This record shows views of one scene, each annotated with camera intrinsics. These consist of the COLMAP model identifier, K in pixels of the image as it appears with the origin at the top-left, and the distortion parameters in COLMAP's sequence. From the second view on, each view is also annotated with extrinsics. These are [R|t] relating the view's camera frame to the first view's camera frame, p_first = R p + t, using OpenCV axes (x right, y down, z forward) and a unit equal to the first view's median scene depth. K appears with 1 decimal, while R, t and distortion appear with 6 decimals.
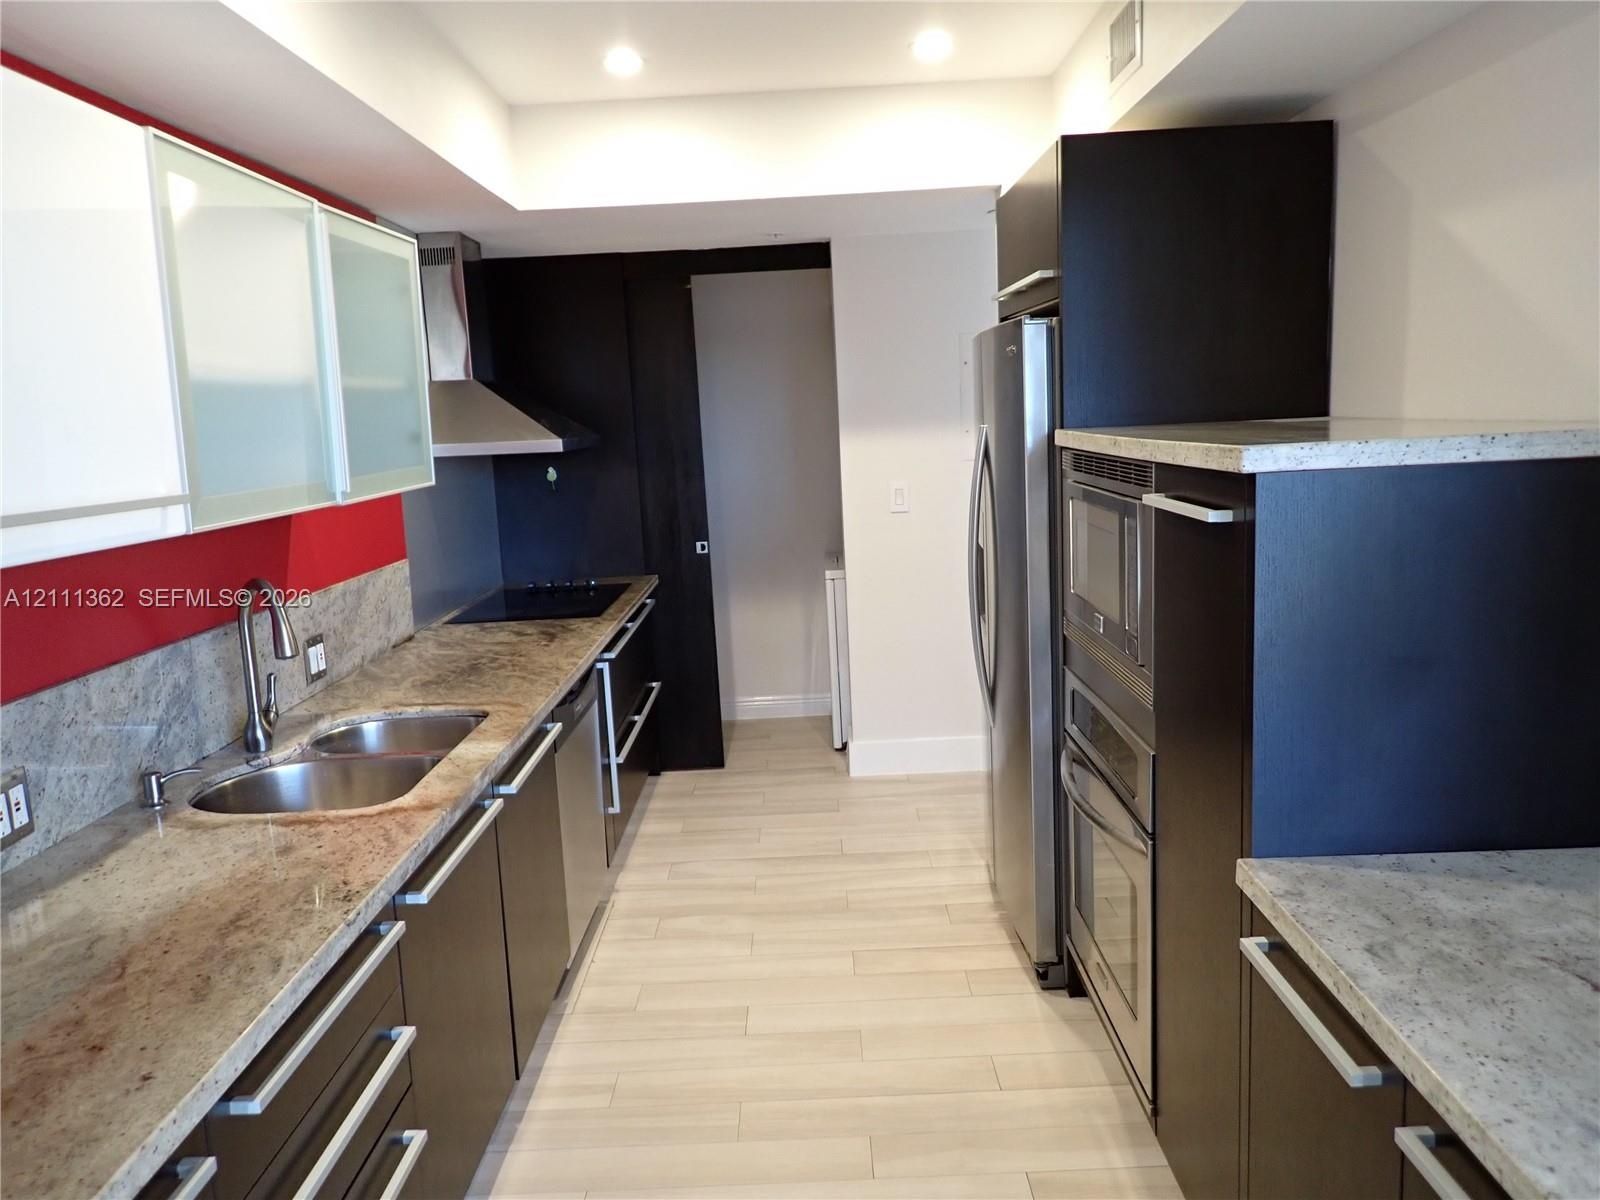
lens RADIAL K [[1184.3, 0, 802.7], [0, 1184.3, 593.8], [0, 0, 1]] dist [0.008465, 0.001508]
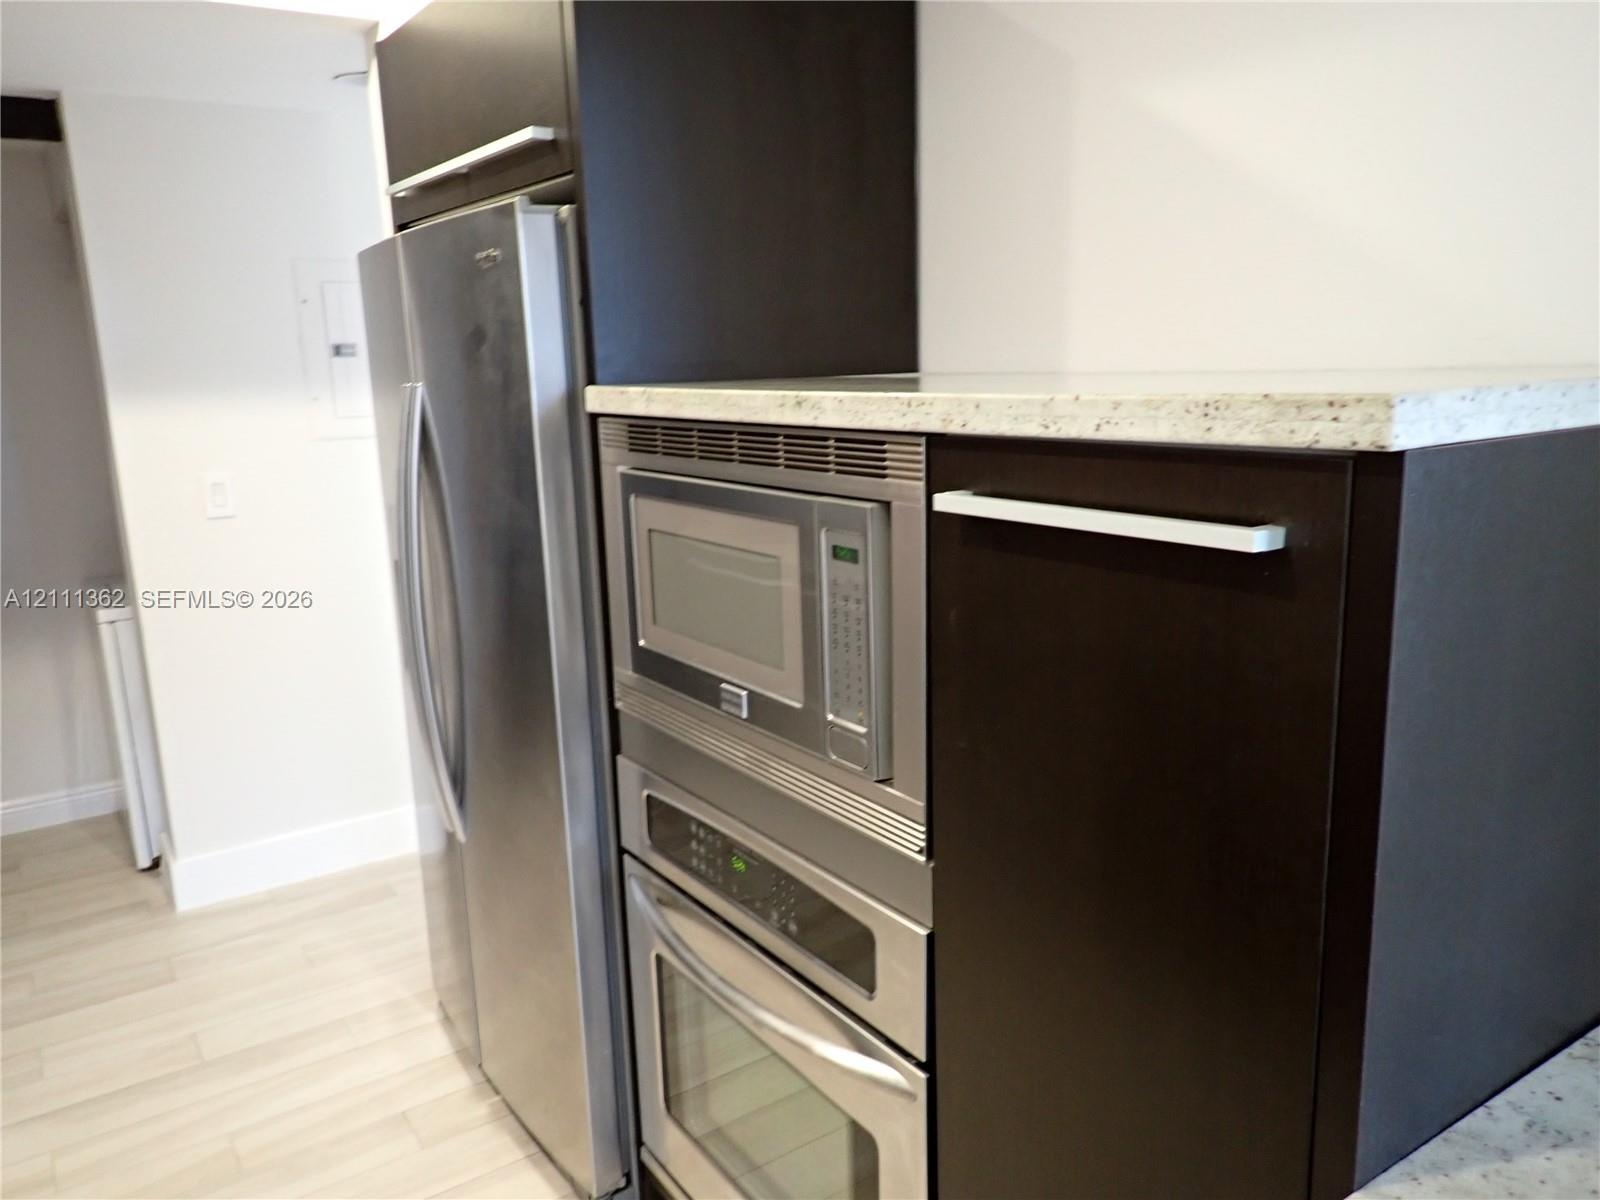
lens RADIAL K [[1184.3, 0, 802.7], [0, 1184.3, 593.8], [0, 0, 1]] dist [0.008465, 0.001508]
pose [[0.822631, -0.091874, 0.561104, -0.039591], [0.080623, 0.995736, 0.044839, -0.036490], [-0.562831, 0.008351, 0.826530, 0.316919]]
